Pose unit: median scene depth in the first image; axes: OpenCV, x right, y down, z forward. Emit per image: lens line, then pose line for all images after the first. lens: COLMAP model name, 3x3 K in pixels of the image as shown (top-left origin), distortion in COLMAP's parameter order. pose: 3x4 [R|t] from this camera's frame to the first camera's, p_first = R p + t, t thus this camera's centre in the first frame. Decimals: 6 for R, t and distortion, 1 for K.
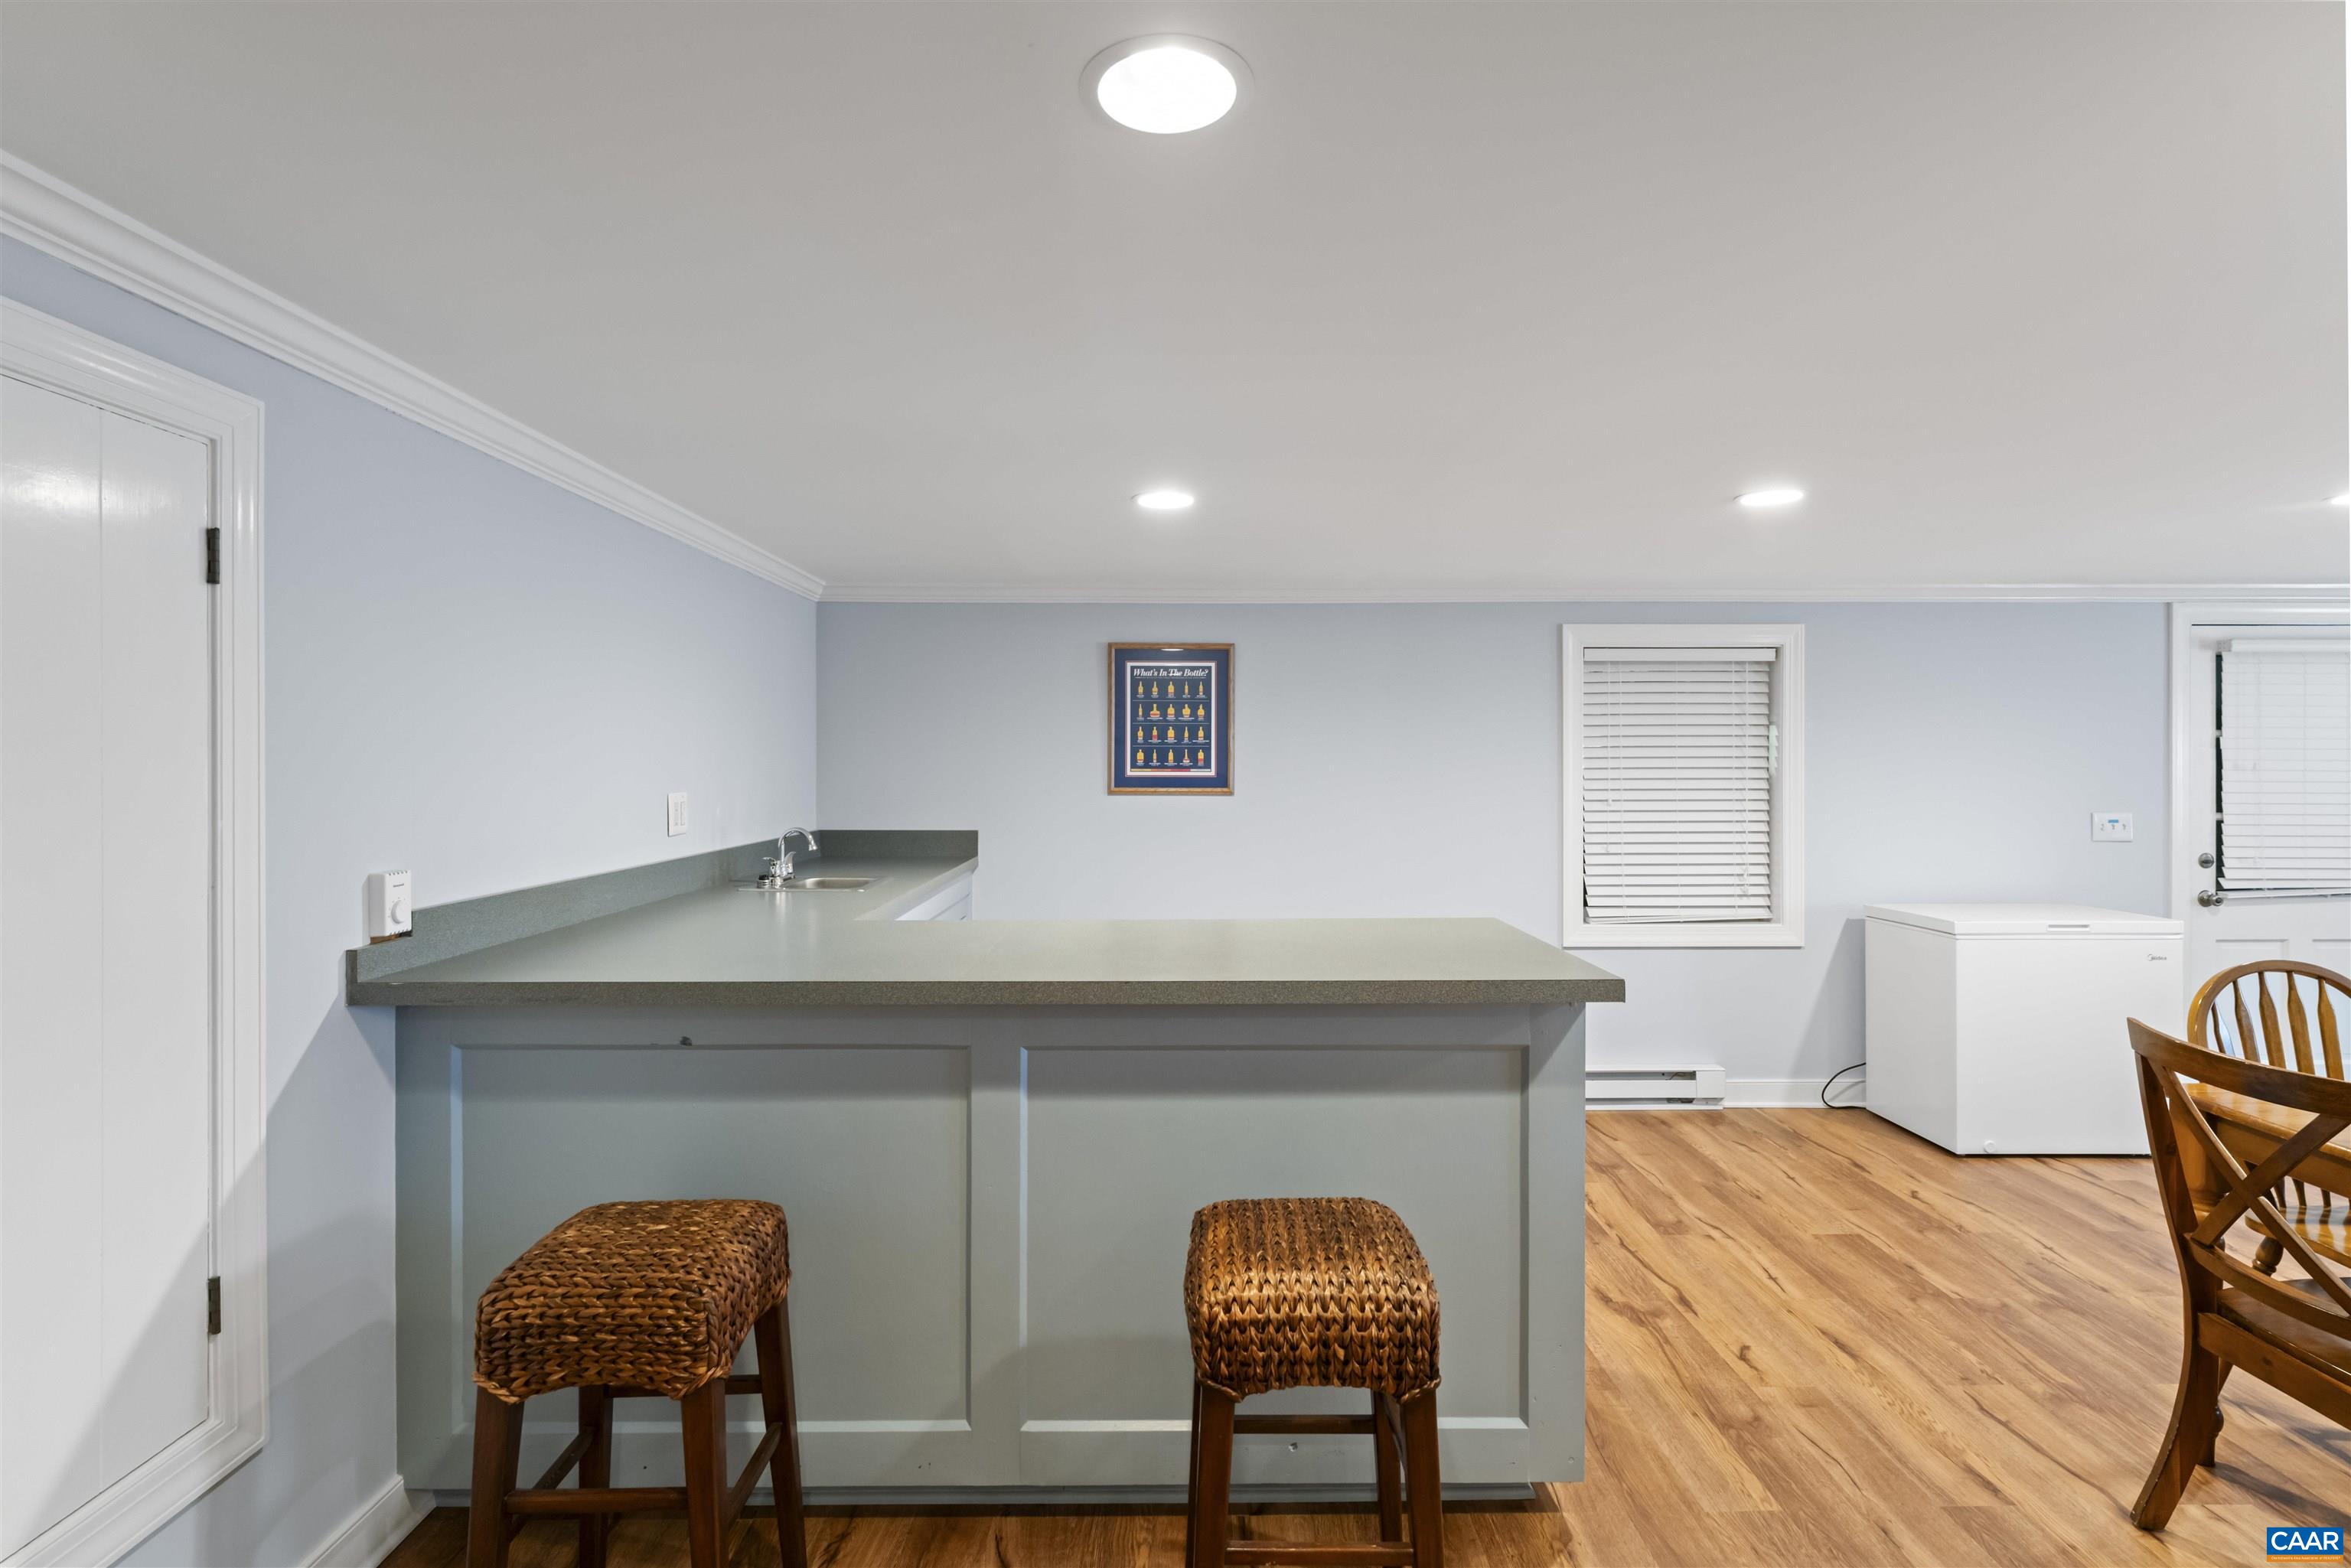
lens RADIAL K [[1126.7, 0, 1180.1], [0, 1126.7, 760.8], [0, 0, 1]] dist [-0.001145, -0.000811]
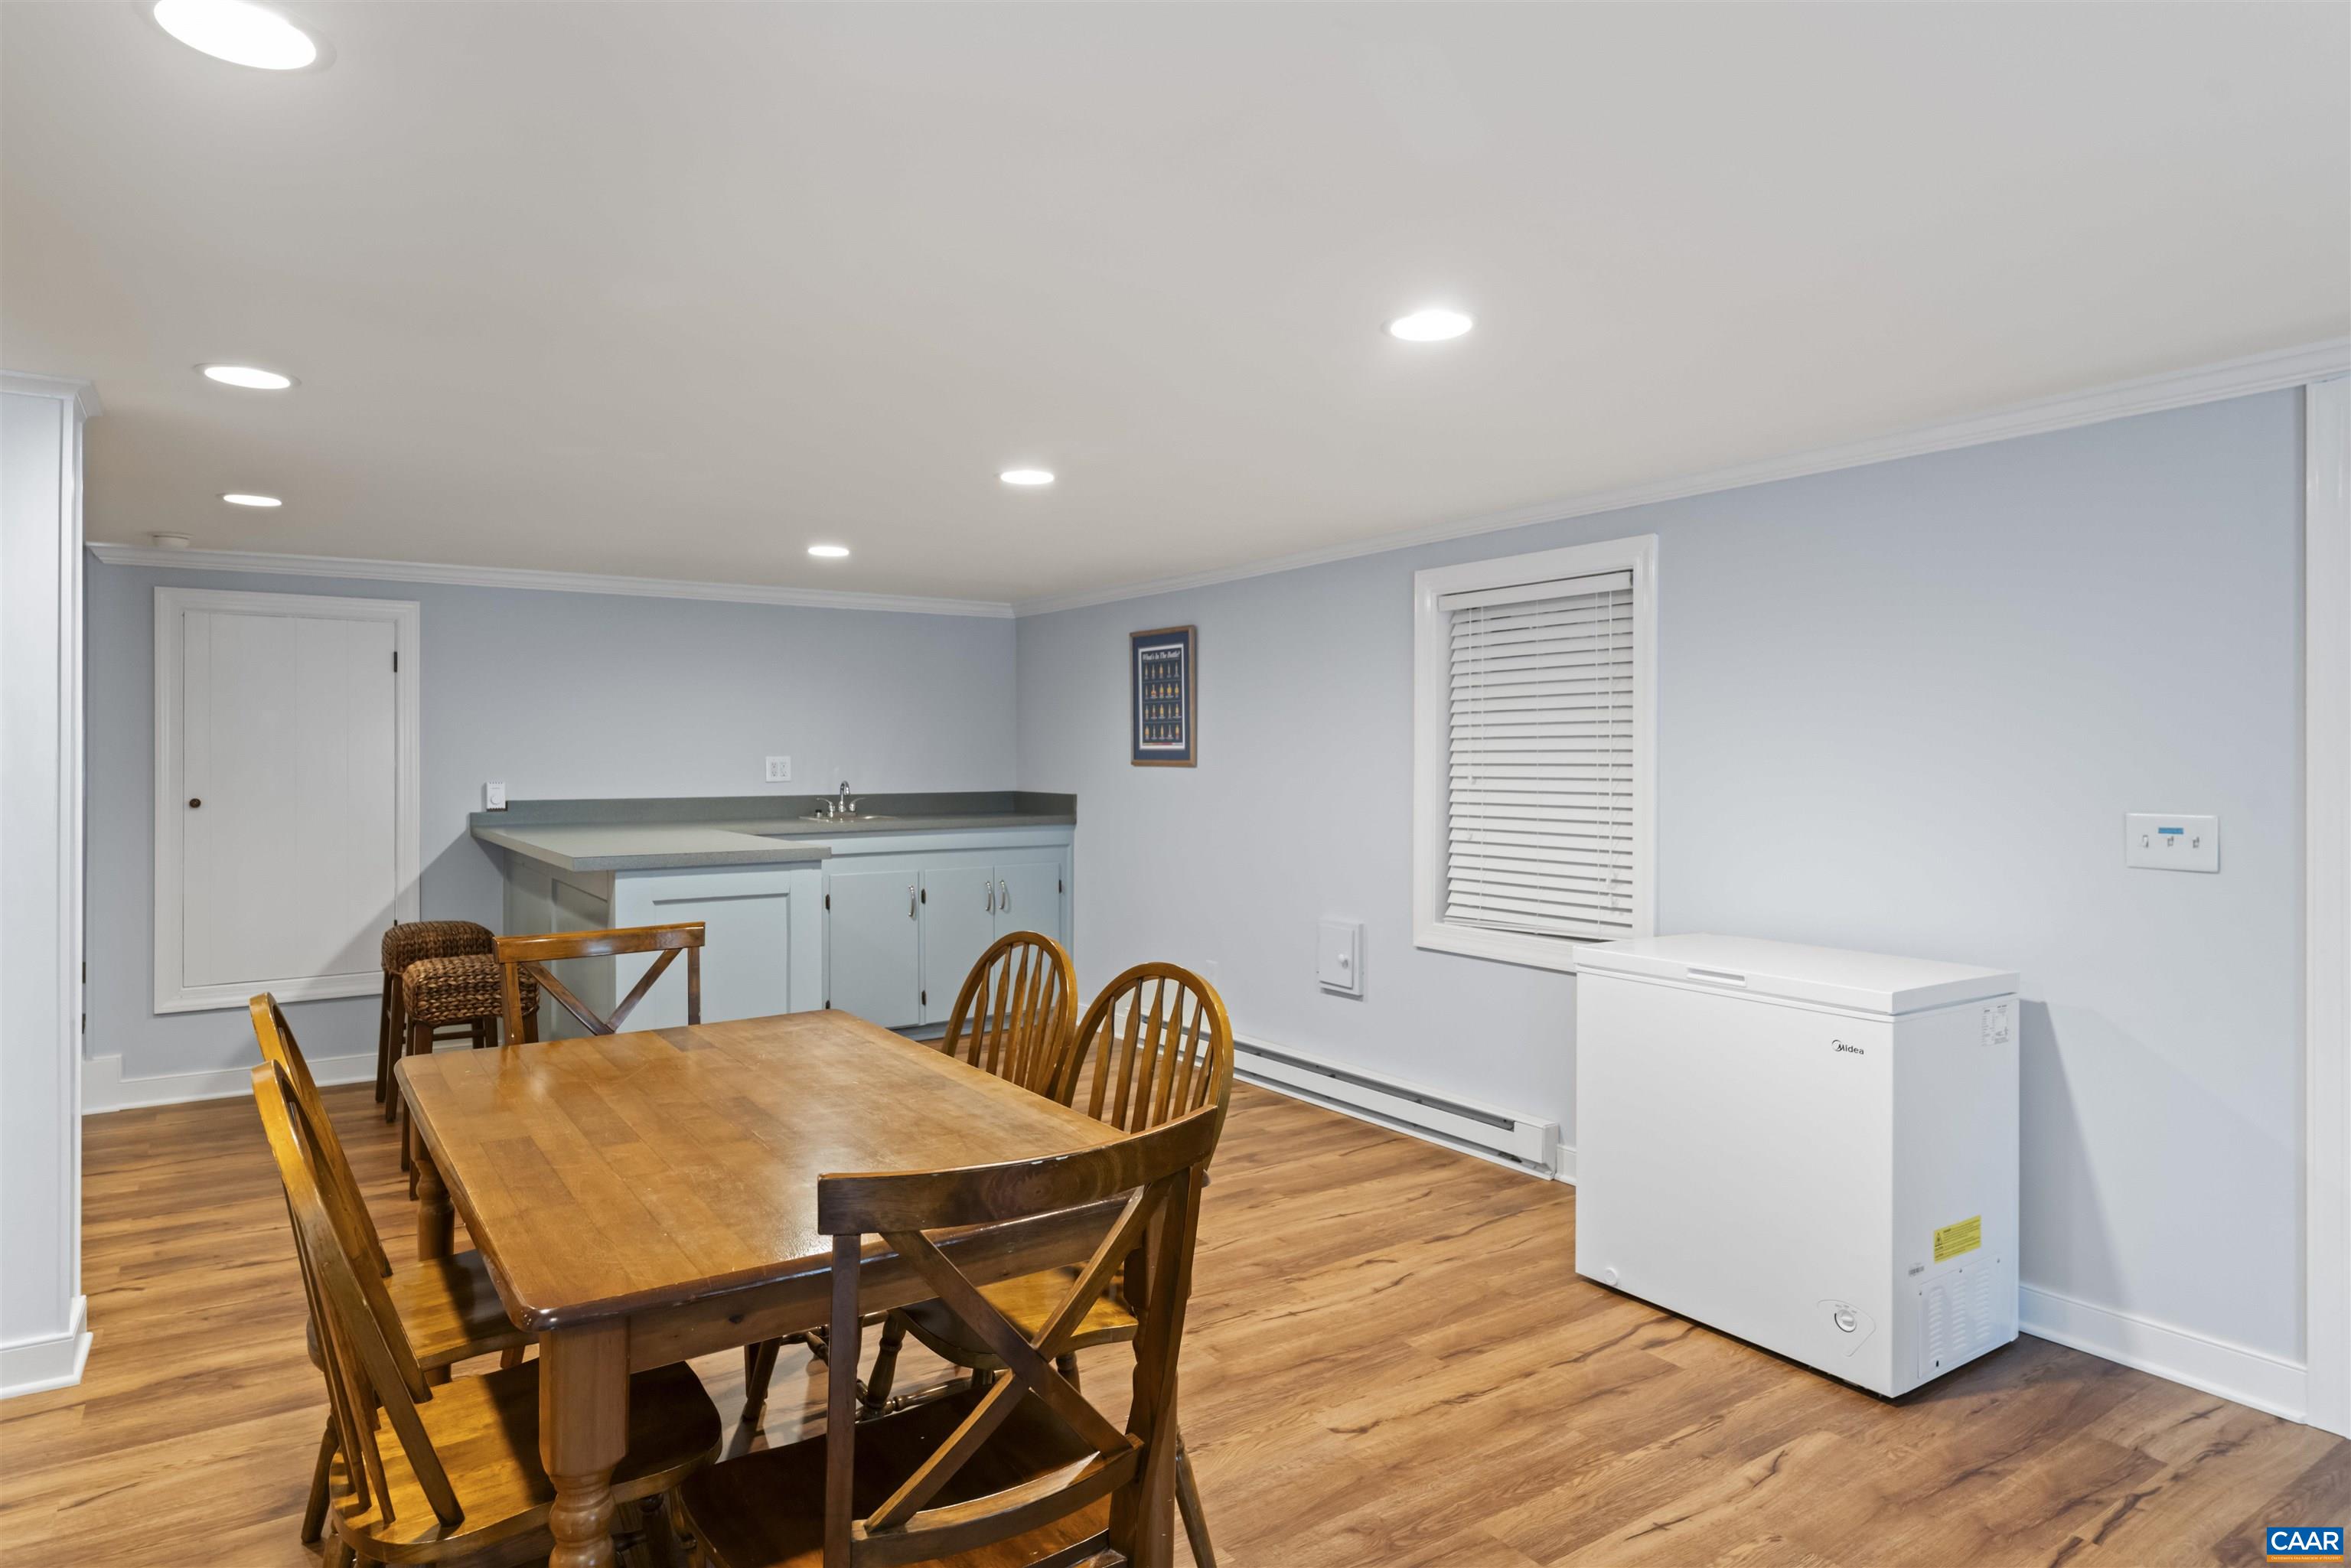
lens RADIAL K [[1368.7, 0, 1181.5], [0, 1368.7, 752.4], [0, 0, 1]] dist [-0.002467, -0.000526]
pose [[0.552911, -0.001378, -0.833239, 1.262122], [0.001506, 0.999999, -0.000654, 0.019670], [0.833239, -0.000894, 0.552913, 0.308764]]
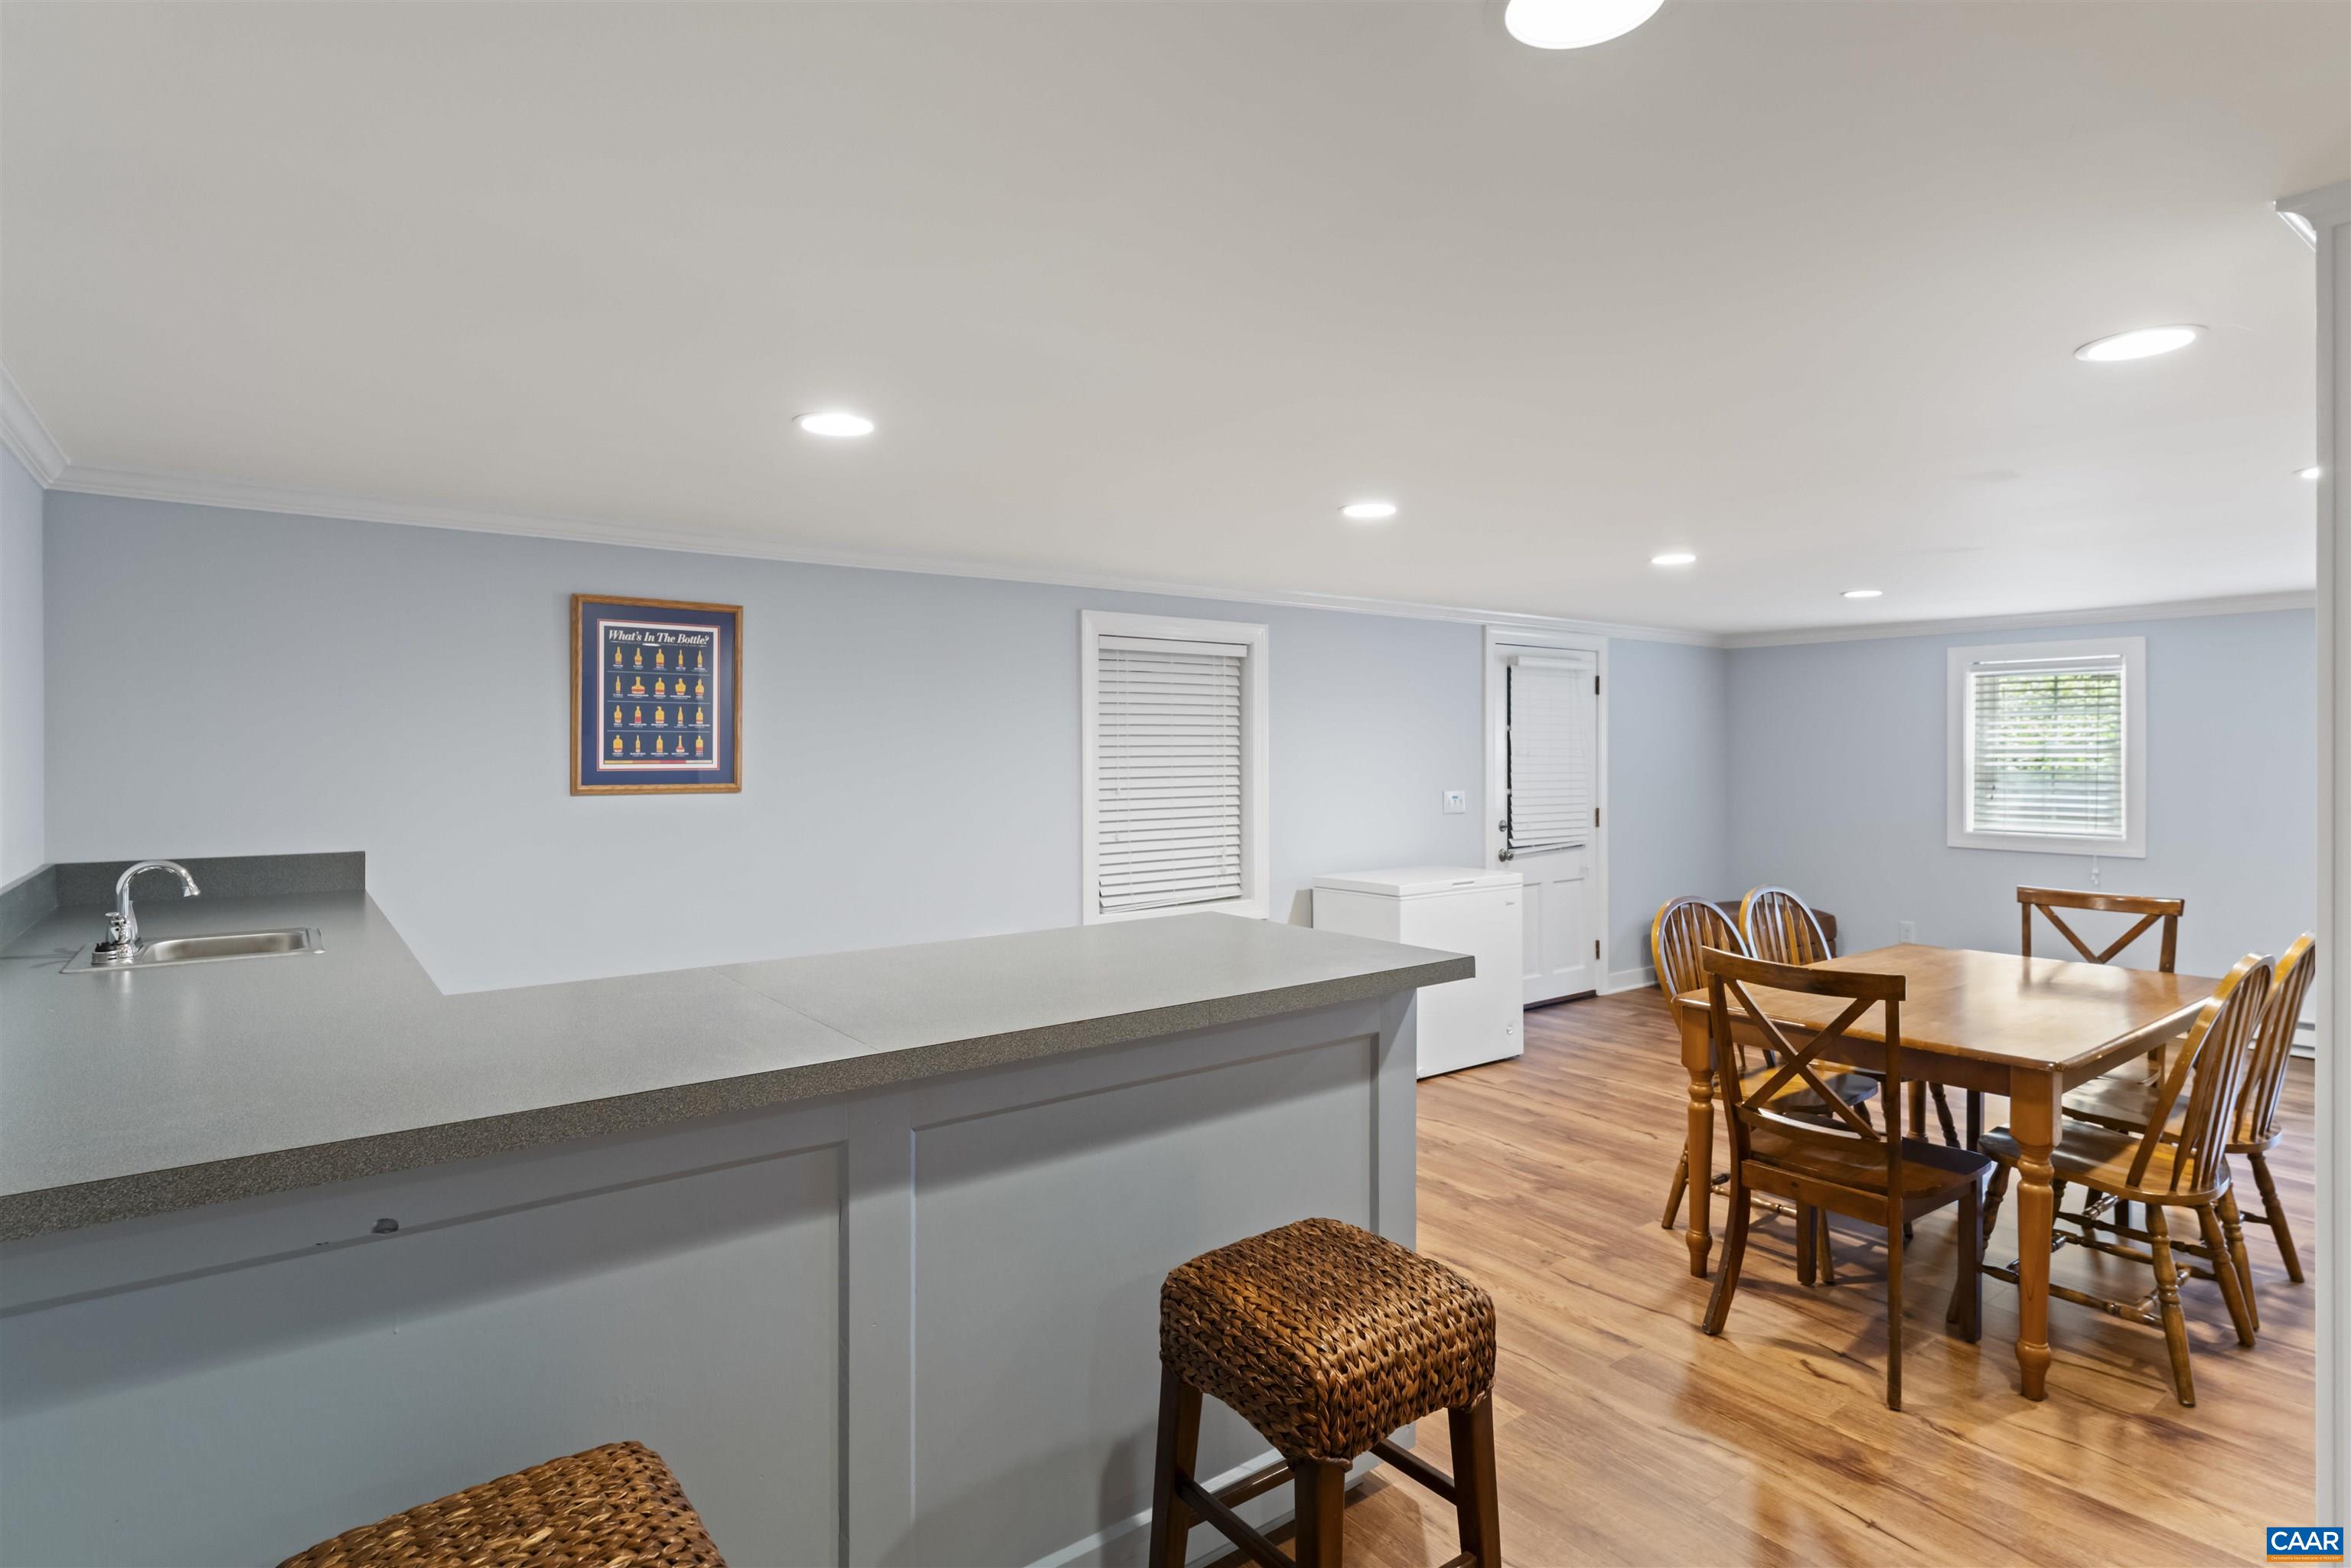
lens RADIAL K [[1206.5, 0, 1178.6], [0, 1206.5, 749.7], [0, 0, 1]] dist [-0.000819, 0.000363]
pose [[0.801904, -0.001131, 0.597452, -0.248047], [0.000968, 0.999999, 0.000593, -0.000441], [-0.597452, 0.000103, 0.801905, 0.125133]]
